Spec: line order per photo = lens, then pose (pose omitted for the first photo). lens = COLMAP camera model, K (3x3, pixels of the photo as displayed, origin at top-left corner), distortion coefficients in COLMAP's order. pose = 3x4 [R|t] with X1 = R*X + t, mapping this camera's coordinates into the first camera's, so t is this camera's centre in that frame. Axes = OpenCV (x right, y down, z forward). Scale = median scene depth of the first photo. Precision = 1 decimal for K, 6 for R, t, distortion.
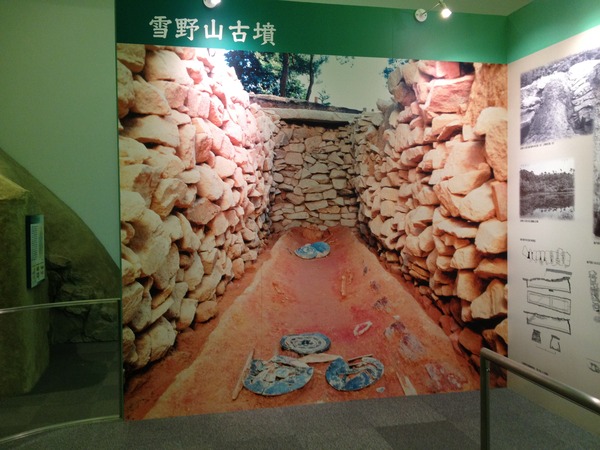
lens RADIAL K [[563.5, 0, 300.0], [0, 563.5, 225.0], [0, 0, 1]] dist [0.125212, -0.287988]
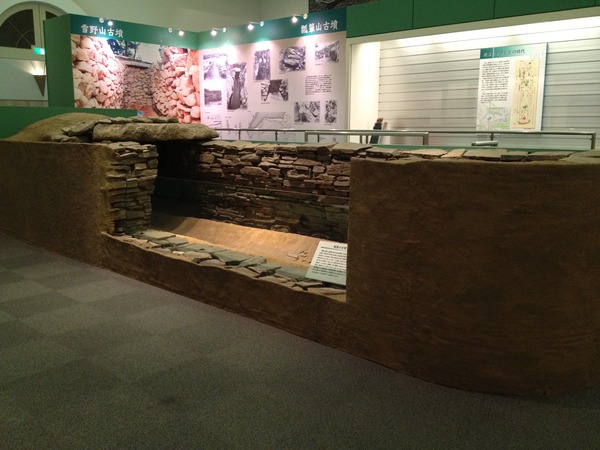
lens RADIAL K [[563.5, 0, 300.0], [0, 563.5, 225.0], [0, 0, 1]] dist [0.125212, -0.287988]
pose [[0.823027, -0.085481, 0.561534, -0.962612], [0.005636, 0.989791, 0.142414, 0.195352], [-0.567975, -0.114046, 0.815106, -1.845100]]
